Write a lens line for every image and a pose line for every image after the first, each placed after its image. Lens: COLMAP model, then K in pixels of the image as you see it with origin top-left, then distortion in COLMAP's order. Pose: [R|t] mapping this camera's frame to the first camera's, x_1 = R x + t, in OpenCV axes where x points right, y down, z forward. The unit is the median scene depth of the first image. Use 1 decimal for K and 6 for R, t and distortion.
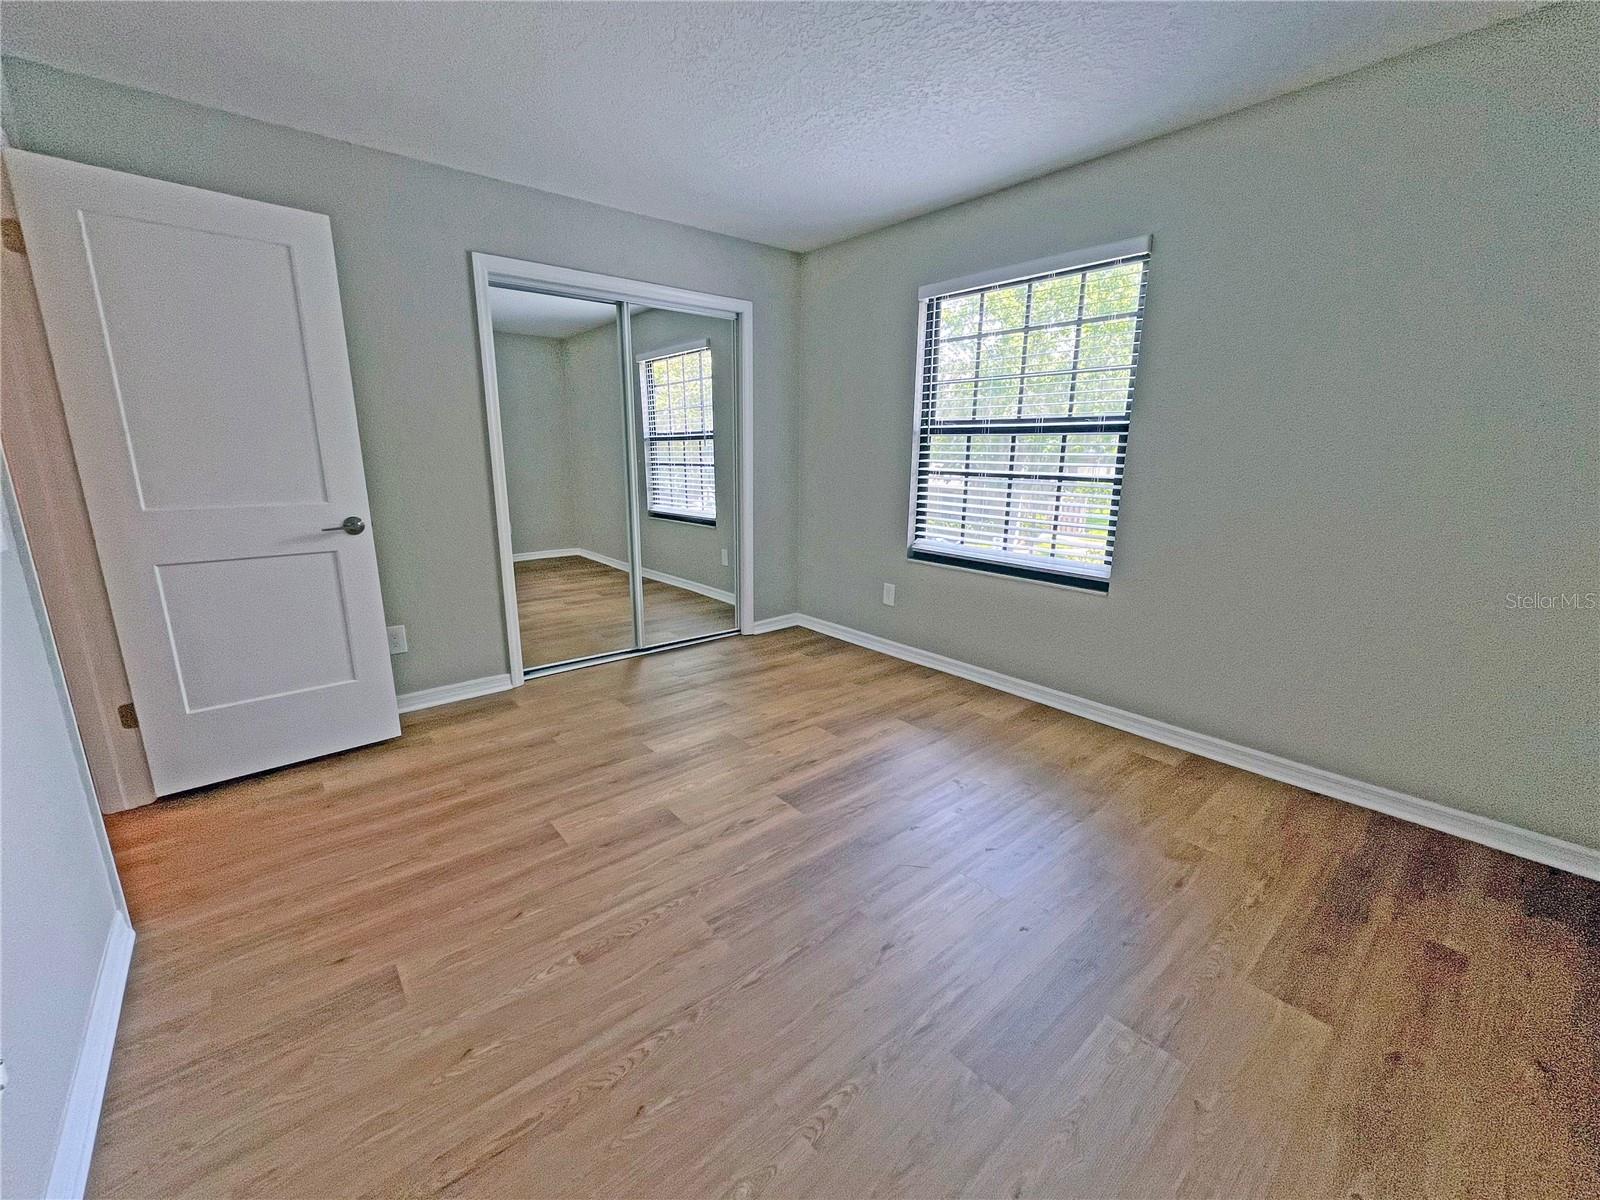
lens RADIAL K [[645.9, 0, 798.3], [0, 645.9, 599.3], [0, 0, 1]] dist [-0.001235, -0.000103]
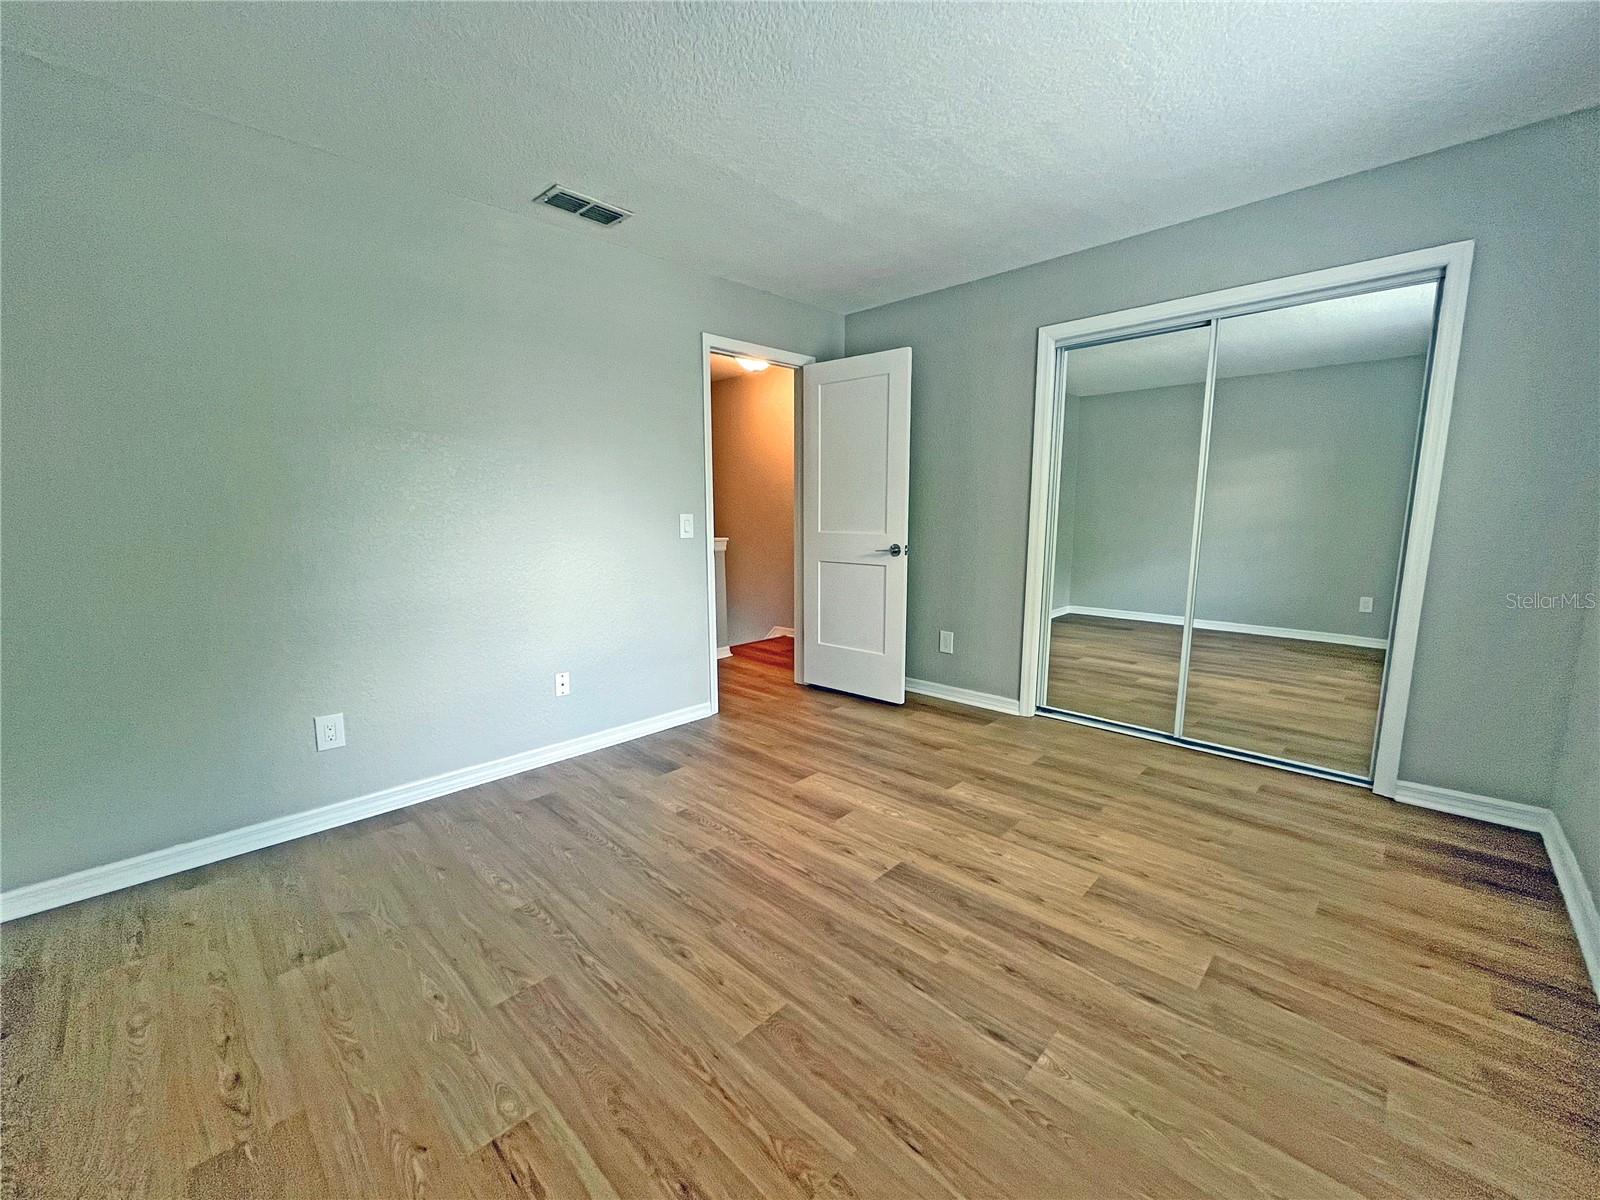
lens RADIAL K [[645.9, 0, 798.3], [0, 645.9, 599.3], [0, 0, 1]] dist [-0.001235, -0.000103]
pose [[0.092709, 0.130001, -0.987170, 0.659465], [-0.220737, 0.969453, 0.106937, -0.099087], [0.970917, 0.207991, 0.118573, 0.551866]]
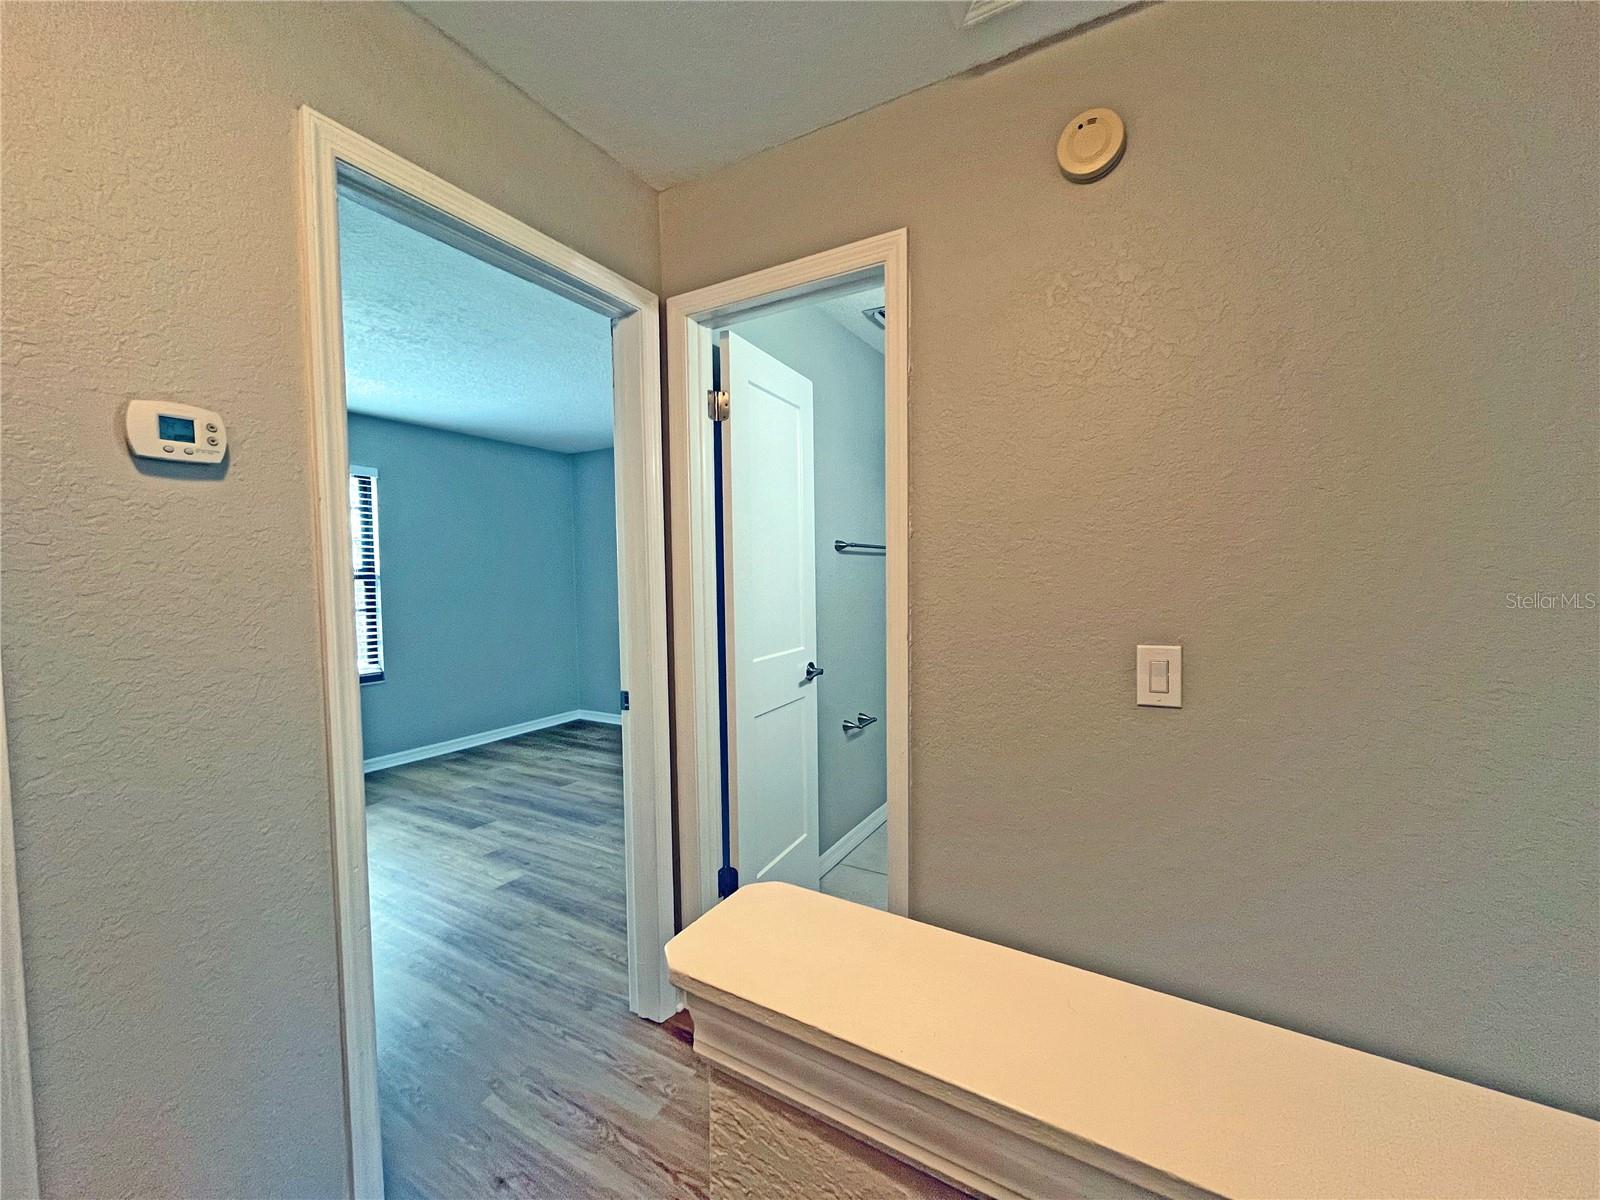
lens RADIAL K [[645.9, 0, 798.3], [0, 645.9, 599.3], [0, 0, 1]] dist [-0.001235, -0.000103]
pose [[-0.334931, -0.036348, 0.941541, -1.308659], [0.228701, 0.966238, 0.118656, -0.155797], [-0.914066, 0.255073, -0.315310, 0.538668]]
